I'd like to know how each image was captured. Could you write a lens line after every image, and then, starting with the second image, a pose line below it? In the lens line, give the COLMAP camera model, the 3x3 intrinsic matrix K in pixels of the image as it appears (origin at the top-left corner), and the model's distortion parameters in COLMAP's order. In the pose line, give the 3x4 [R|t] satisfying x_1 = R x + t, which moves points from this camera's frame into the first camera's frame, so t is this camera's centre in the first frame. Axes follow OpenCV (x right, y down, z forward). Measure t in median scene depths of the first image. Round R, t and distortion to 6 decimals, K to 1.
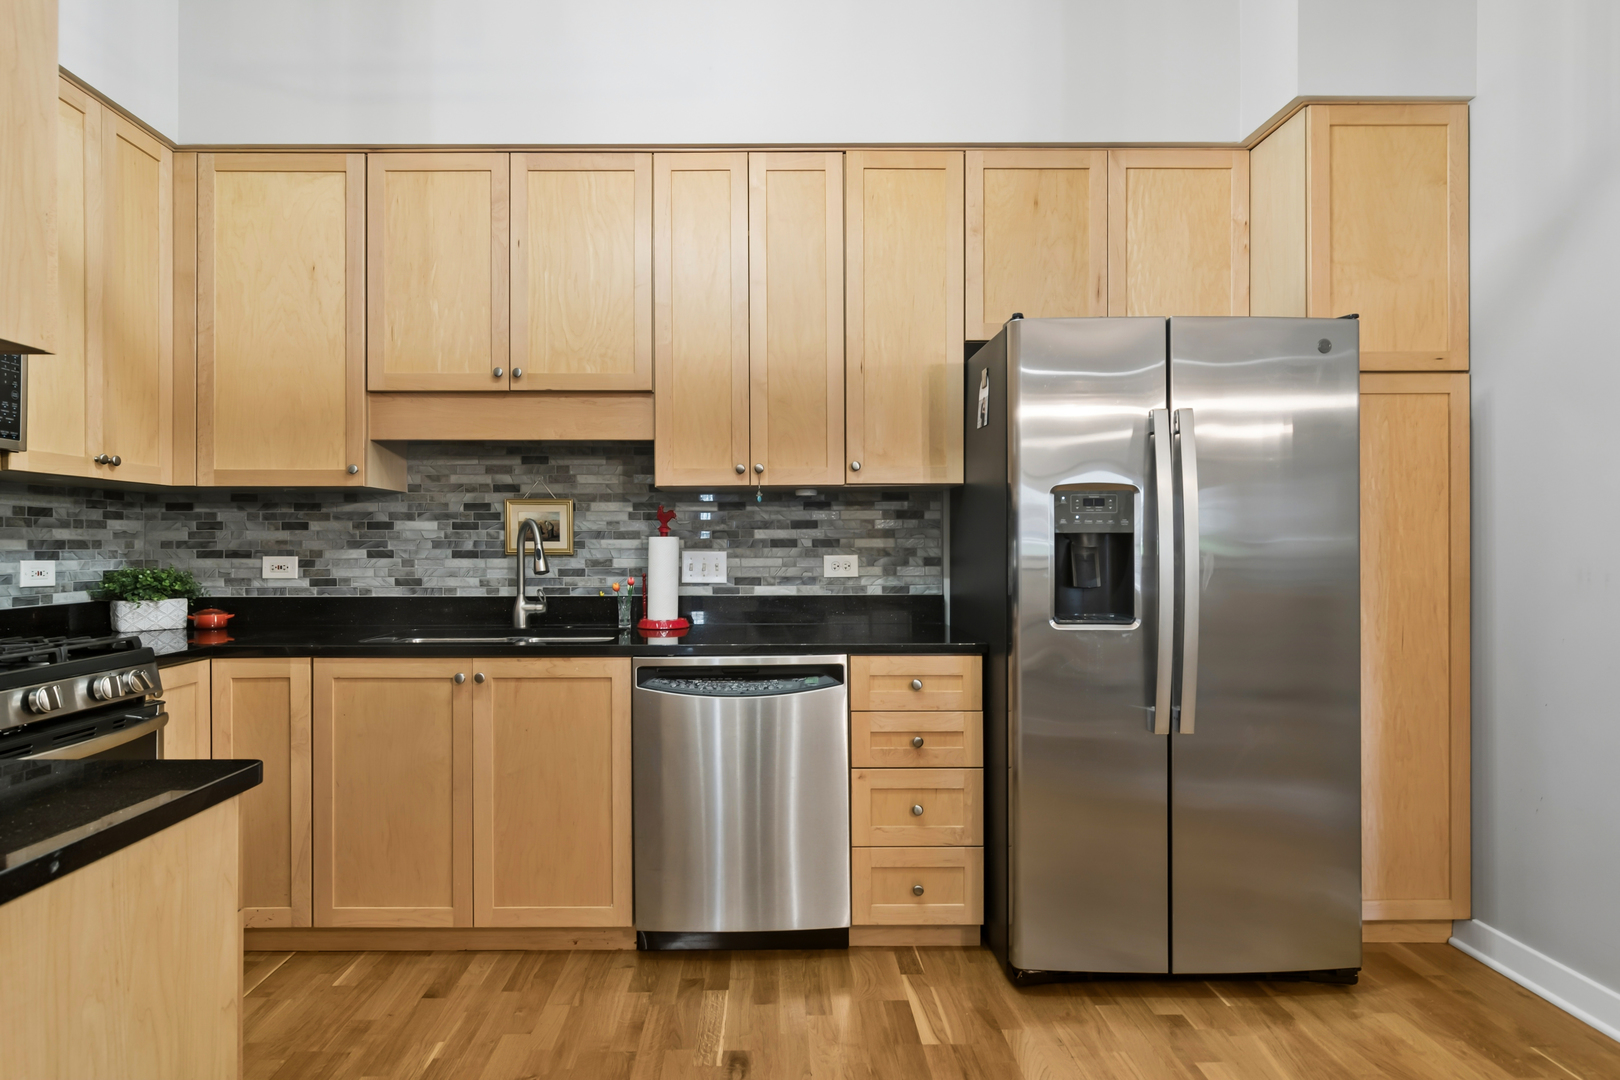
lens RADIAL K [[868.4, 0, 813.6], [0, 868.4, 548.6], [0, 0, 1]] dist [0.002539, -0.000343]
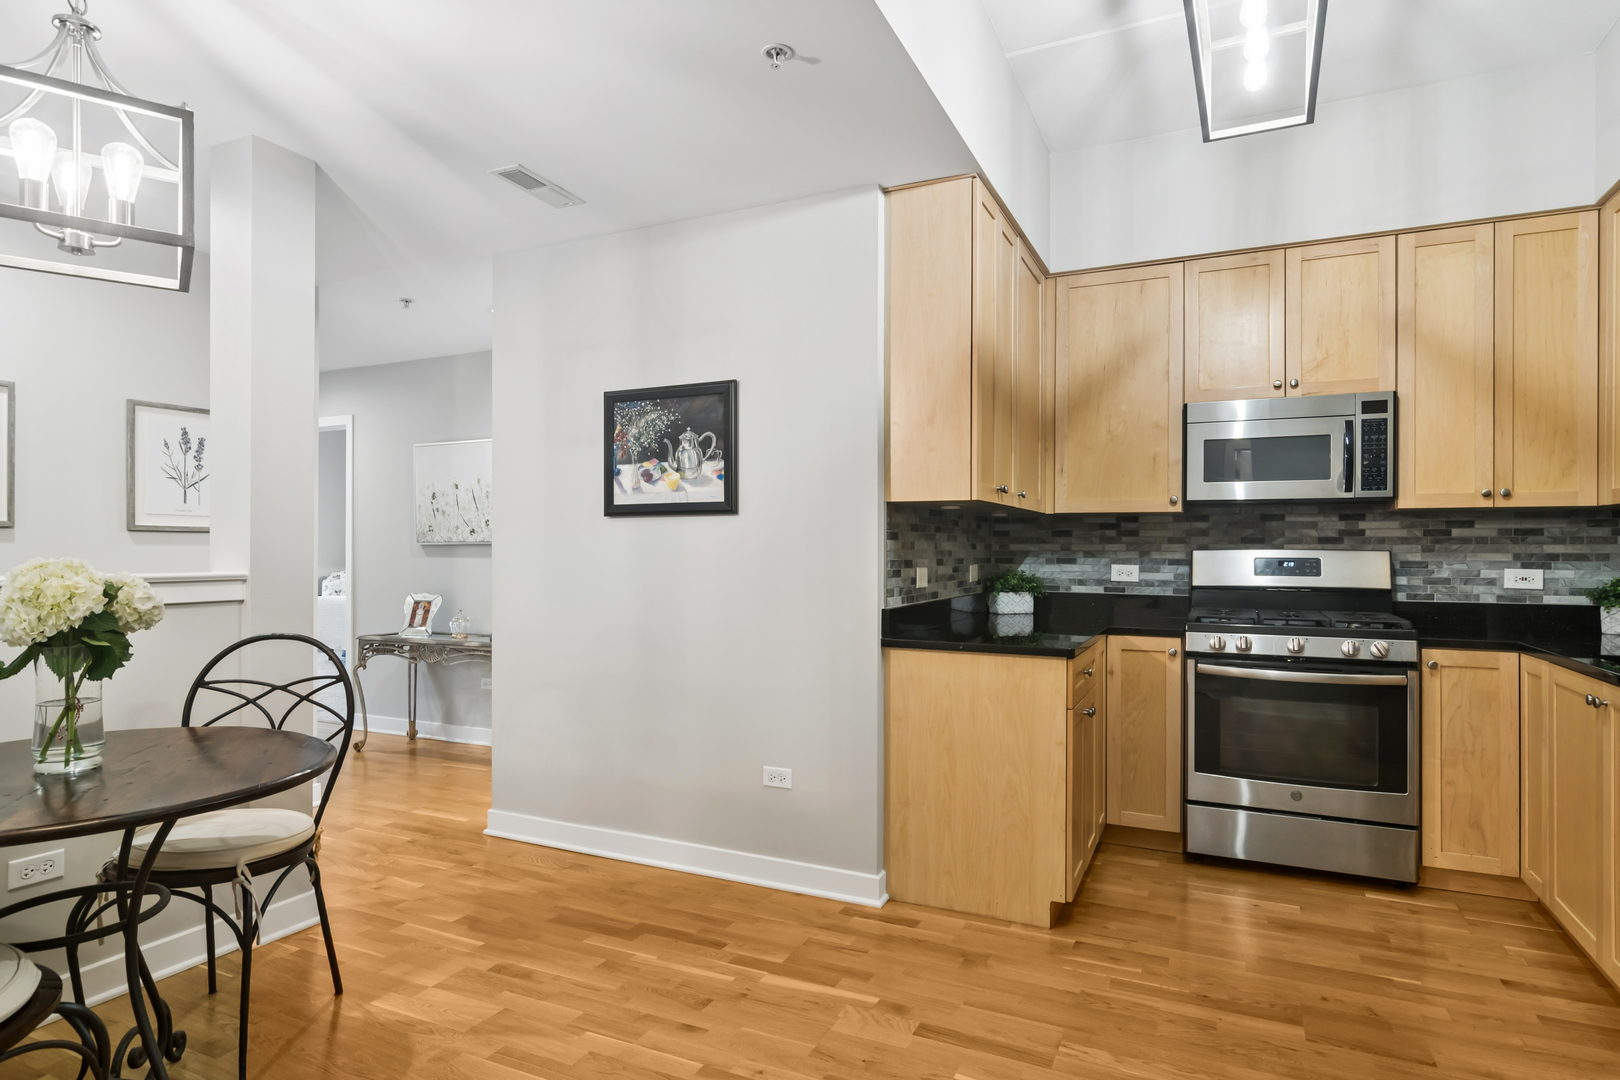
lens RADIAL K [[868.4, 0, 813.6], [0, 868.4, 548.6], [0, 0, 1]] dist [0.002539, -0.000343]
pose [[-0.428333, -0.004802, -0.903608, 0.758002], [-0.008852, 0.999960, -0.001118, -0.006301], [0.903578, 0.007520, -0.428358, 0.588571]]
